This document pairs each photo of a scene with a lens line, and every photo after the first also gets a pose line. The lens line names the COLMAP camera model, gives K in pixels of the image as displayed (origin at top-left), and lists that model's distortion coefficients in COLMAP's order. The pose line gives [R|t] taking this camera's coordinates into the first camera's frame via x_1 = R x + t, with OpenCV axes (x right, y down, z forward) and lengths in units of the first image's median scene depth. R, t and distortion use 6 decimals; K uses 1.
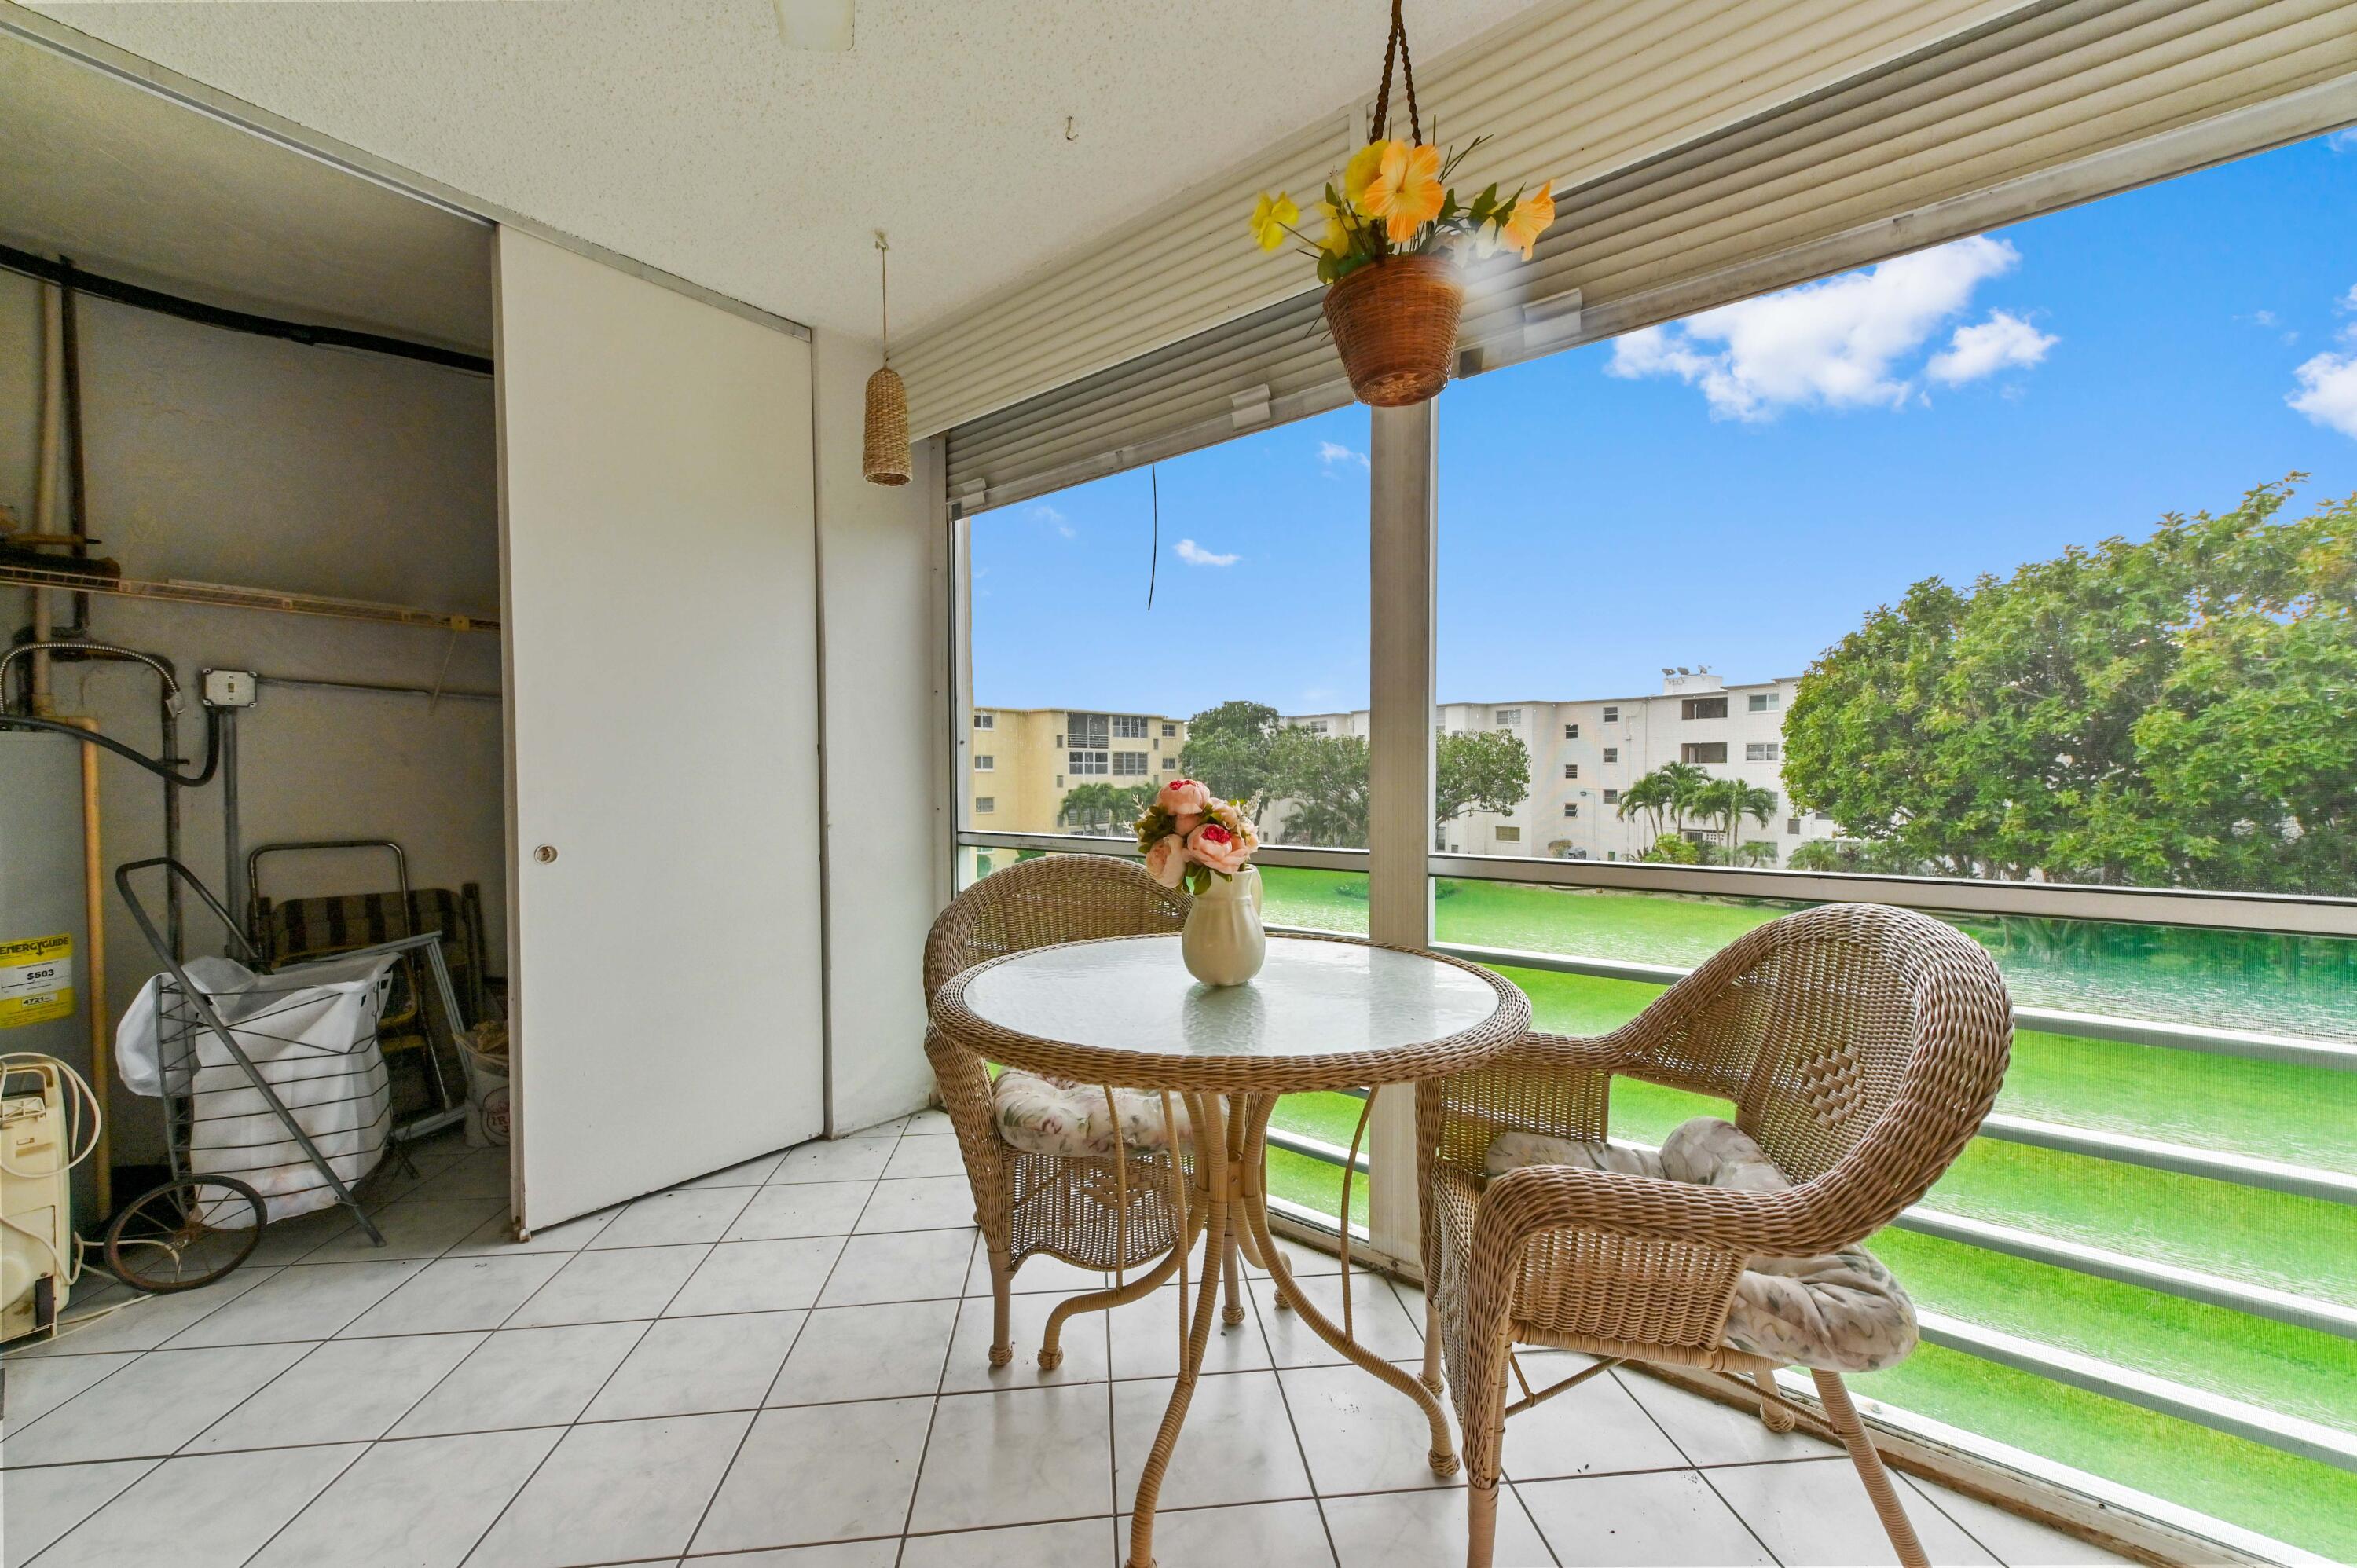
lens RADIAL K [[936.6, 0, 1168.0], [0, 936.6, 779.2], [0, 0, 1]] dist [0.015048, 0.000522]
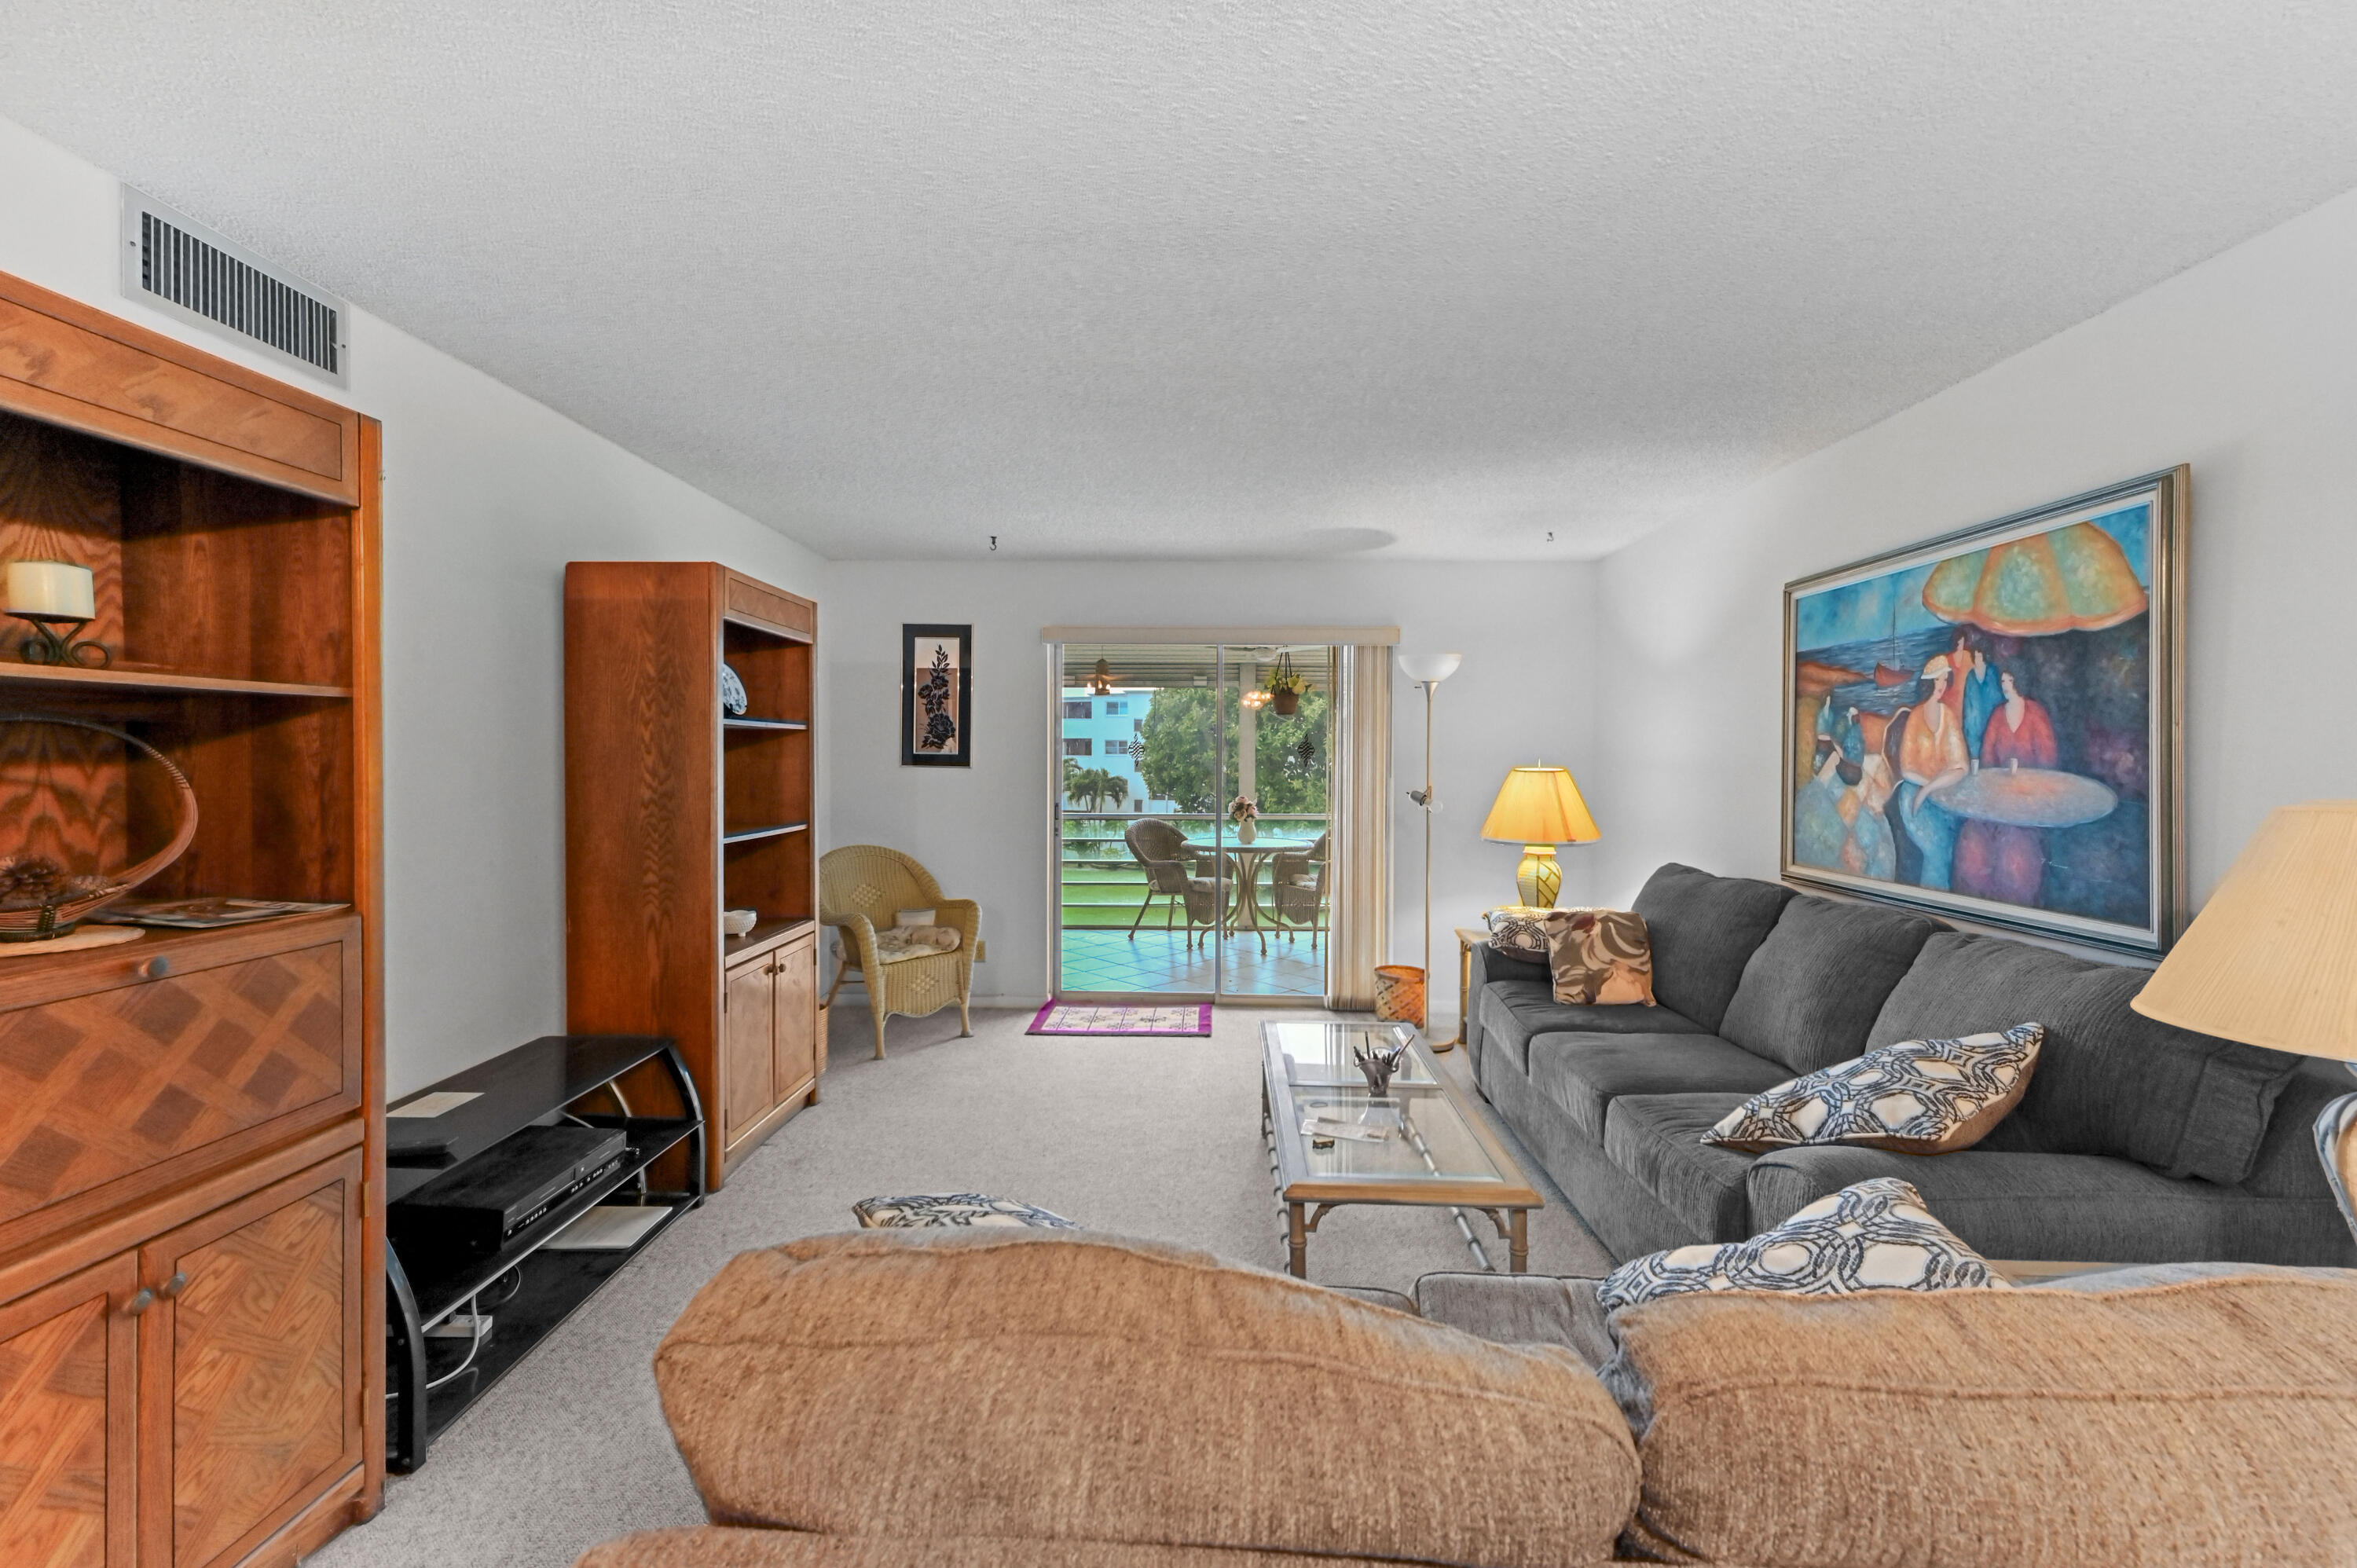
lens RADIAL K [[936.6, 0, 1173.6], [0, 936.6, 777.9], [0, 0, 1]] dist [0.015048, 0.000522]
pose [[0.796819, -0.000308, 0.604218, -0.077064], [-0.008208, 0.999902, 0.011334, -0.003156], [-0.604163, -0.013990, 0.796738, -0.060128]]
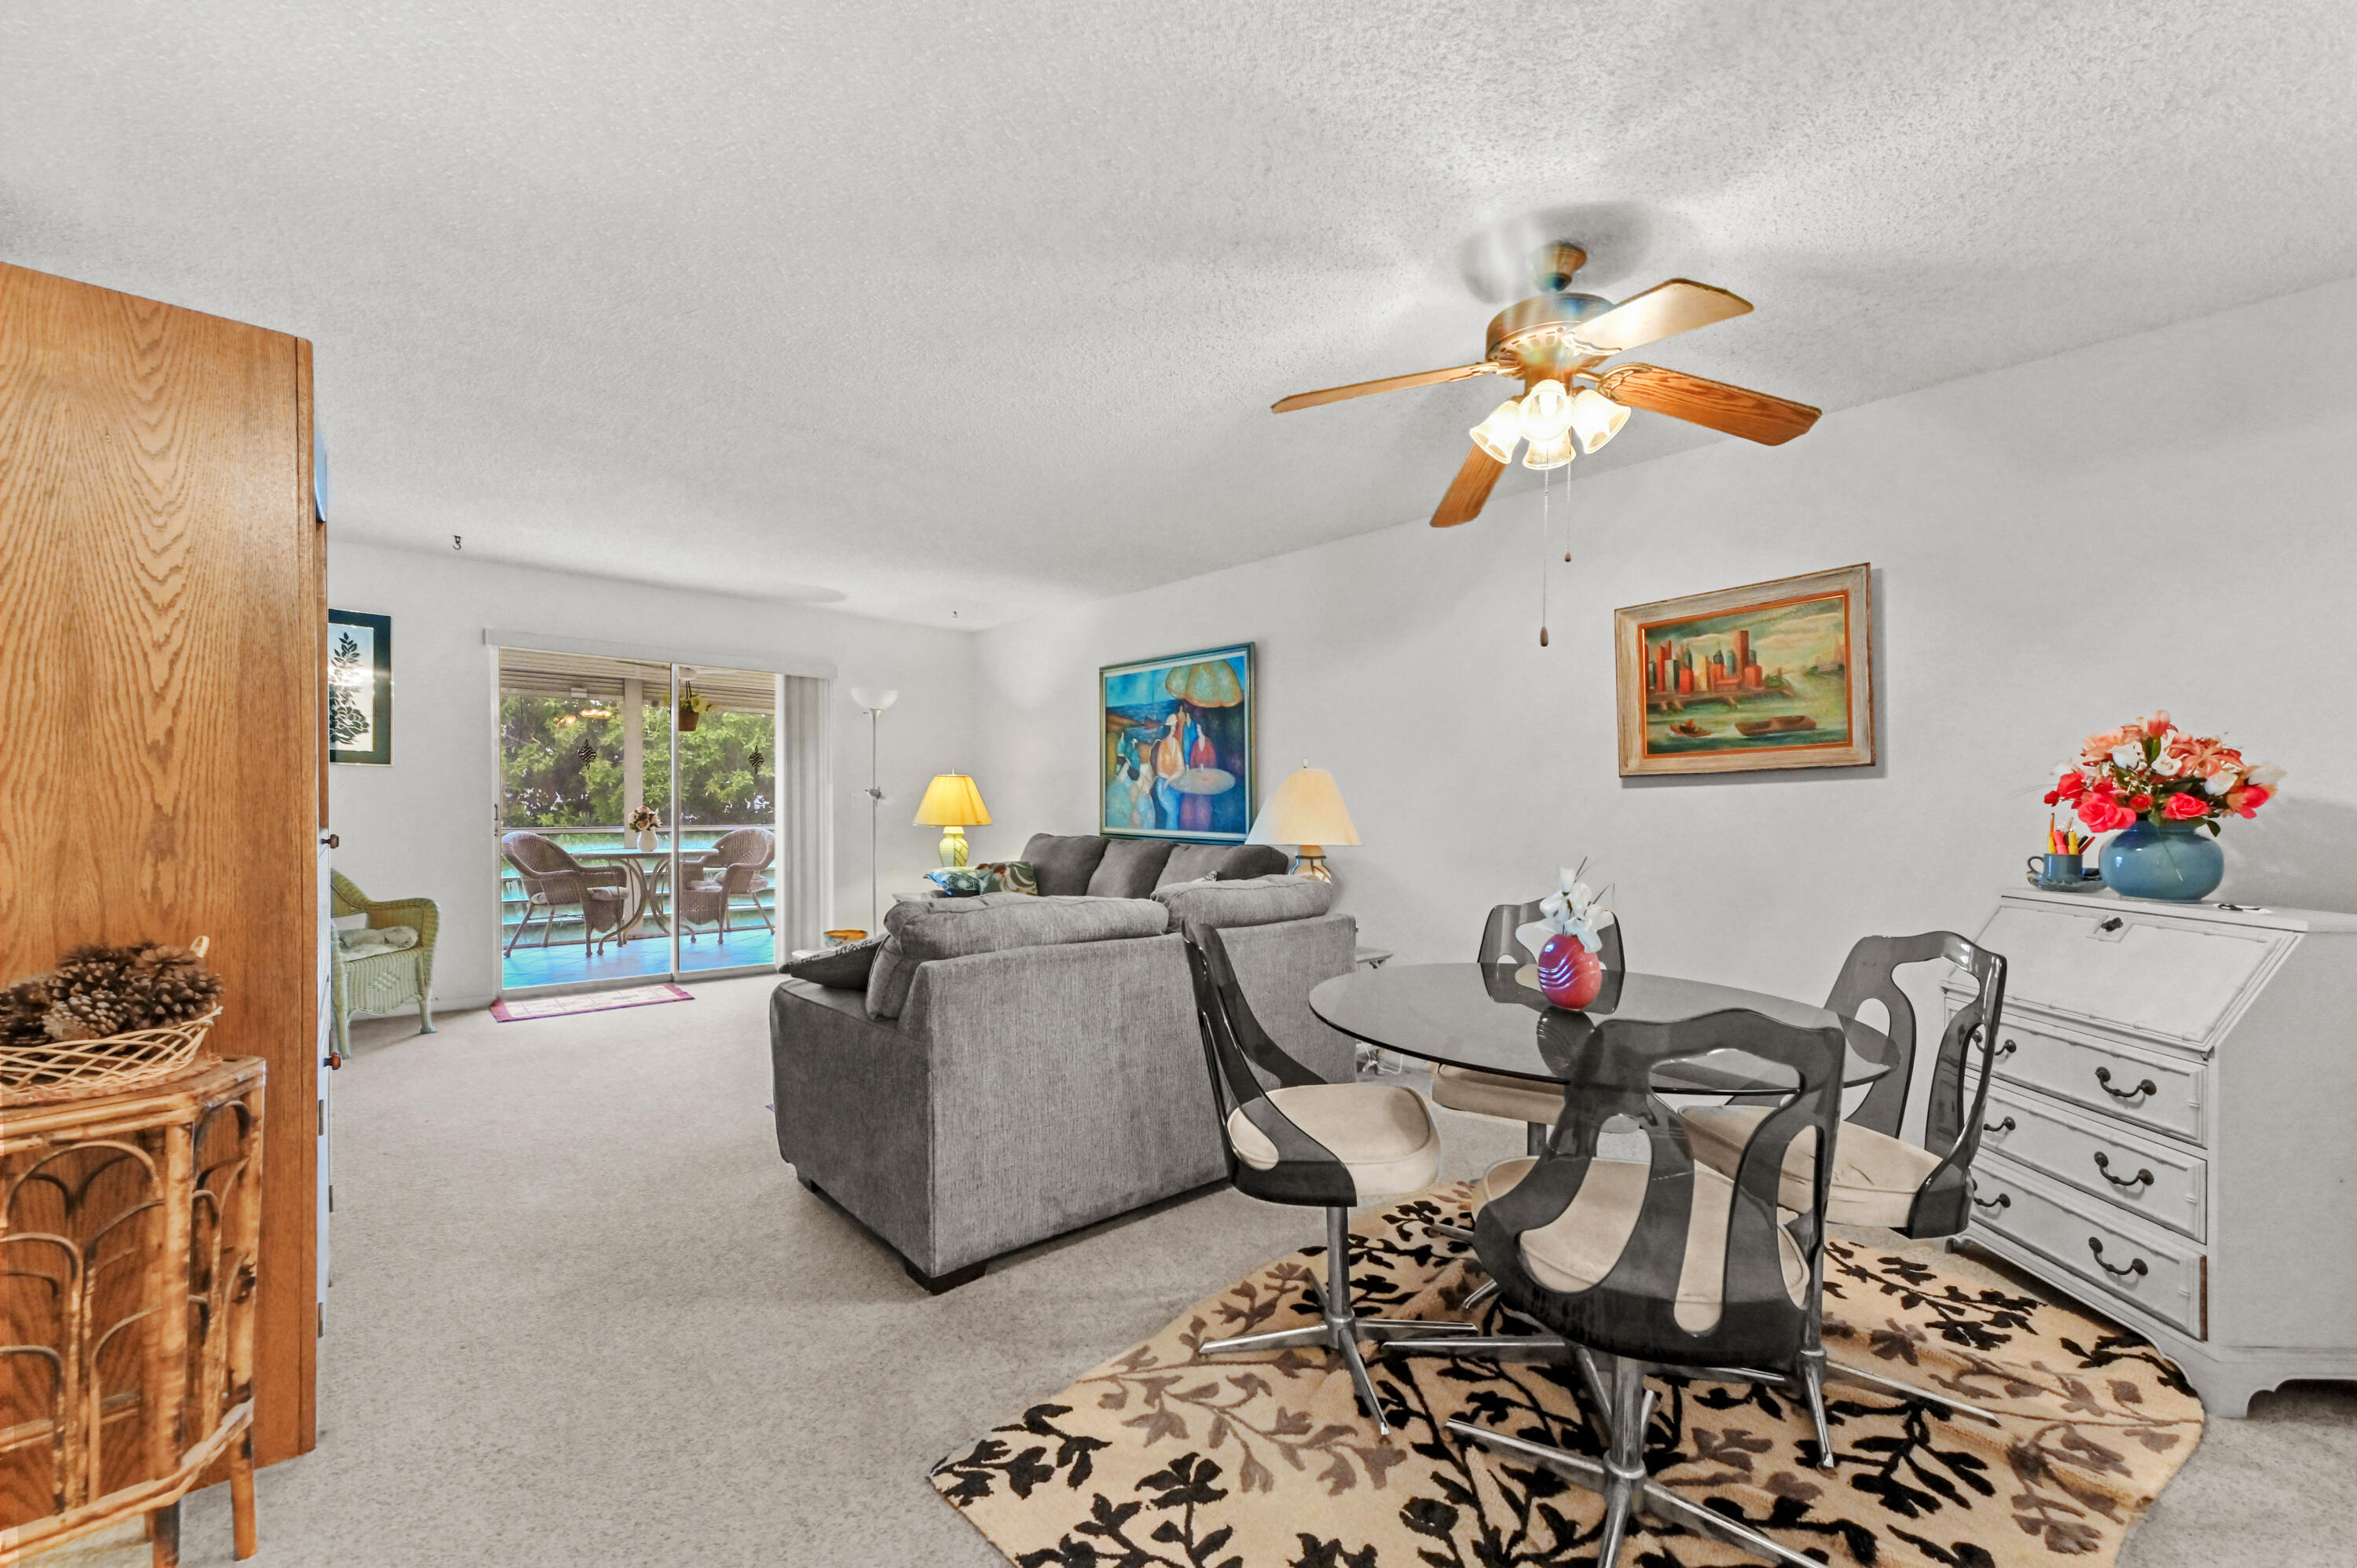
lens RADIAL K [[936.6, 0, 1172.6], [0, 936.6, 839.3], [0, 0, 1]] dist [0.015048, 0.000522]
pose [[0.179076, -0.028851, 0.983412, -0.108829], [-0.006693, 0.999511, 0.030542, 0.000419], [-0.983813, -0.012051, 0.178795, -0.062399]]
